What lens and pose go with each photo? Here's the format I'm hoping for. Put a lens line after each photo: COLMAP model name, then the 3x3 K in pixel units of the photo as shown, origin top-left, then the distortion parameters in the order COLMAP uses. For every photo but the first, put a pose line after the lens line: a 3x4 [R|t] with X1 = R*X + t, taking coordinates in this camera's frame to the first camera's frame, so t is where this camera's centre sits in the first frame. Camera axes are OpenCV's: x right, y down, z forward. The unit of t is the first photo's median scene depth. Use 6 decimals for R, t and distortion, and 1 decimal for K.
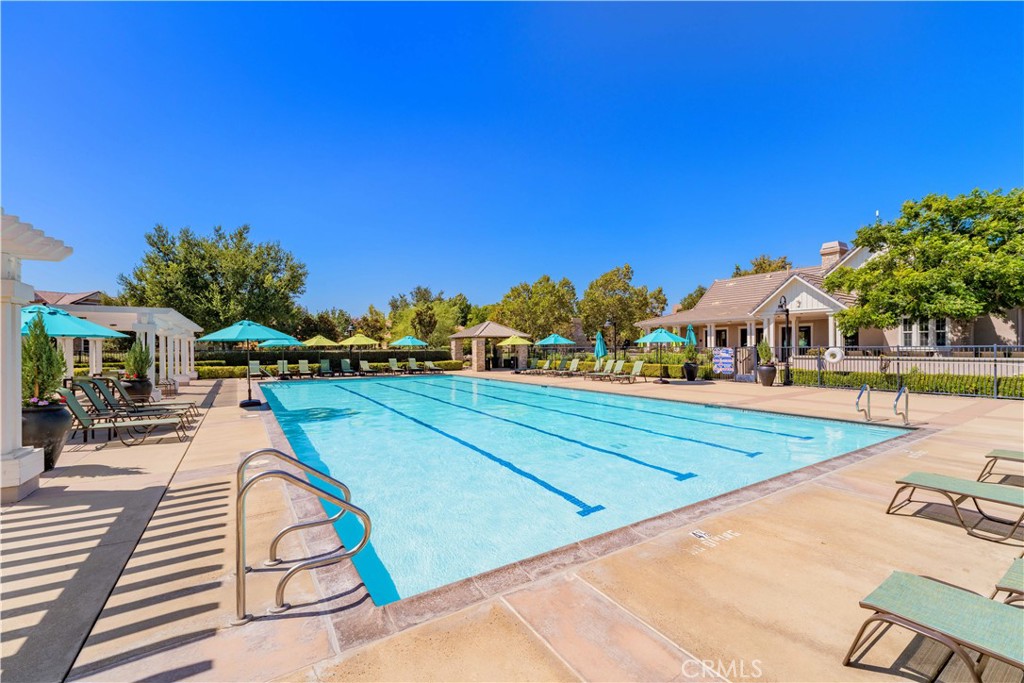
lens RADIAL K [[421.8, 0, 509.0], [0, 421.8, 338.6], [0, 0, 1]] dist [0.000544, 0.000084]
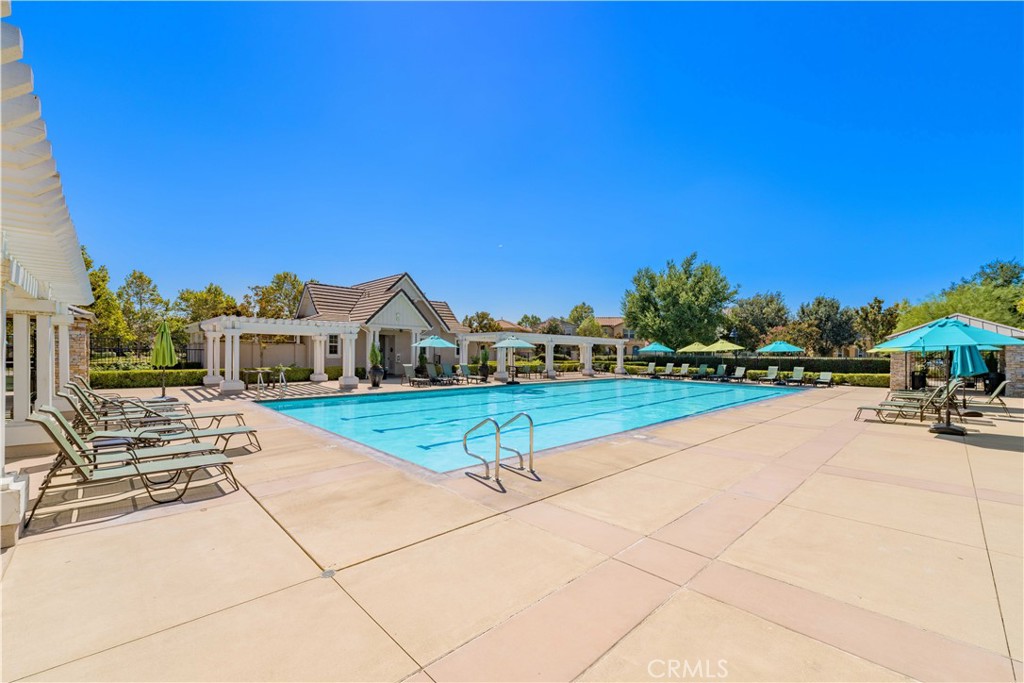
lens RADIAL K [[421.8, 0, 509.0], [0, 421.8, 338.6], [0, 0, 1]] dist [0.000544, 0.000084]
pose [[0.180229, -0.022191, -0.983374, 0.555919], [0.013500, 0.999707, -0.020085, -0.002650], [0.983532, -0.009655, 0.180475, 0.285732]]
